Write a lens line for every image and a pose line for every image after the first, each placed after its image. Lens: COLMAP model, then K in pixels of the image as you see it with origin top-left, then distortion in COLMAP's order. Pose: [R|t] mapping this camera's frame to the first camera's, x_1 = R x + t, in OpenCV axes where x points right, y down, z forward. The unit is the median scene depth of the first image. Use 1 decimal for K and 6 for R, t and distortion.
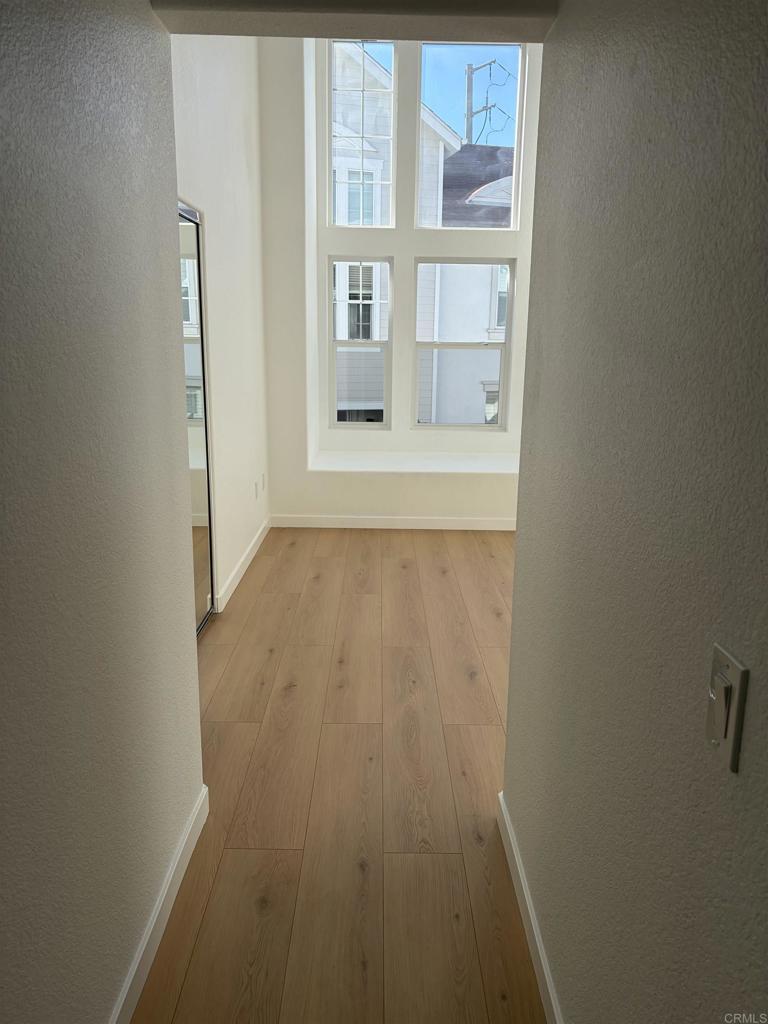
lens RADIAL K [[772.1, 0, 384.0], [0, 772.1, 512.0], [0, 0, 1]] dist [0.068047, -0.082756]
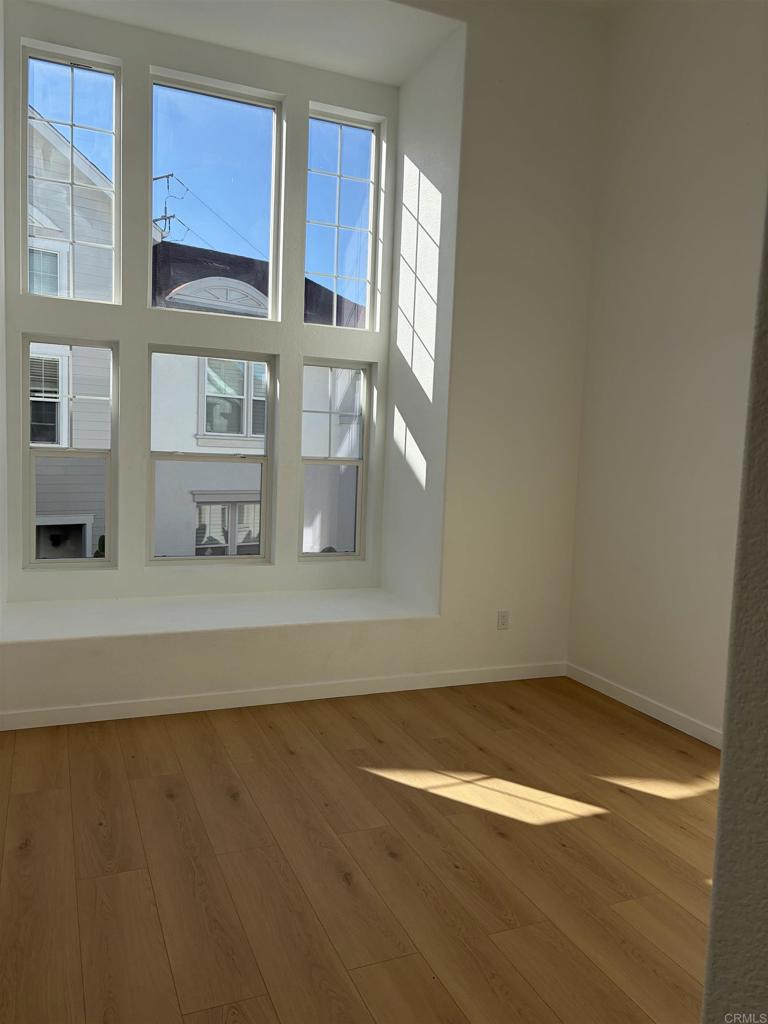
lens RADIAL K [[772.1, 0, 384.0], [0, 772.1, 512.0], [0, 0, 1]] dist [0.068047, -0.082756]
pose [[0.920659, -0.014220, 0.390109, -0.046199], [0.065201, 0.990900, -0.117756, -0.057576], [-0.384884, 0.133849, 0.913208, 0.226939]]
